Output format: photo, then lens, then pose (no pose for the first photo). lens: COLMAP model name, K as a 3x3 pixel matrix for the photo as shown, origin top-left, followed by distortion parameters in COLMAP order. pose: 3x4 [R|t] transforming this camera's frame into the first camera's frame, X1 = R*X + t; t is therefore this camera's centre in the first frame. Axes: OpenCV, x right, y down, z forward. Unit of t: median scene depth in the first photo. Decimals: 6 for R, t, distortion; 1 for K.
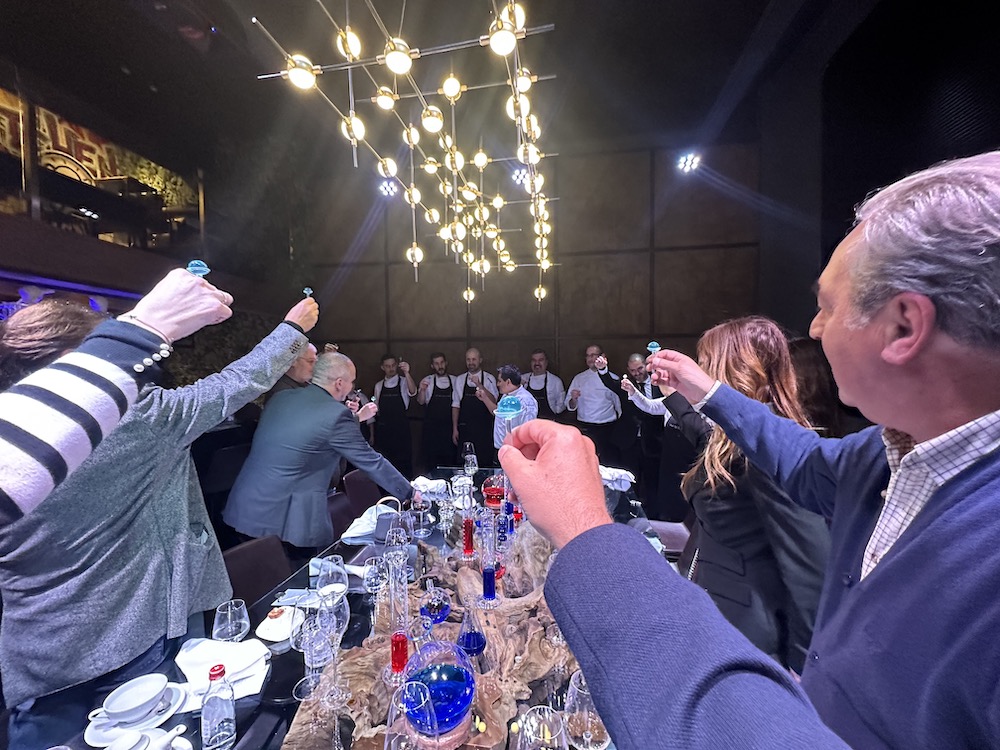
lens RADIAL K [[418.9, 0, 503.0], [0, 418.9, 380.0], [0, 0, 1]] dist [-0.002752, -0.000316]
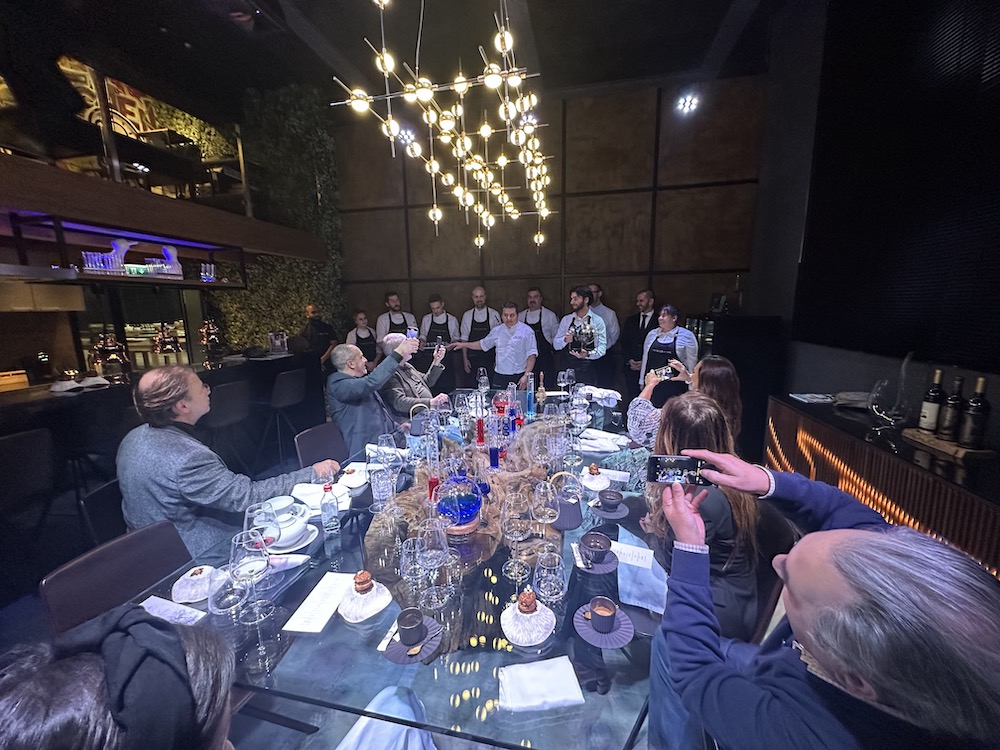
lens RADIAL K [[402.1, 0, 493.6], [0, 402.1, 376.7], [0, 0, 1]] dist [-0.001927, -0.000250]
pose [[0.998188, 0.001290, -0.060166, 0.027377], [0.007469, 0.989386, 0.145117, 0.011599], [0.059714, -0.145303, 0.987583, -0.177735]]
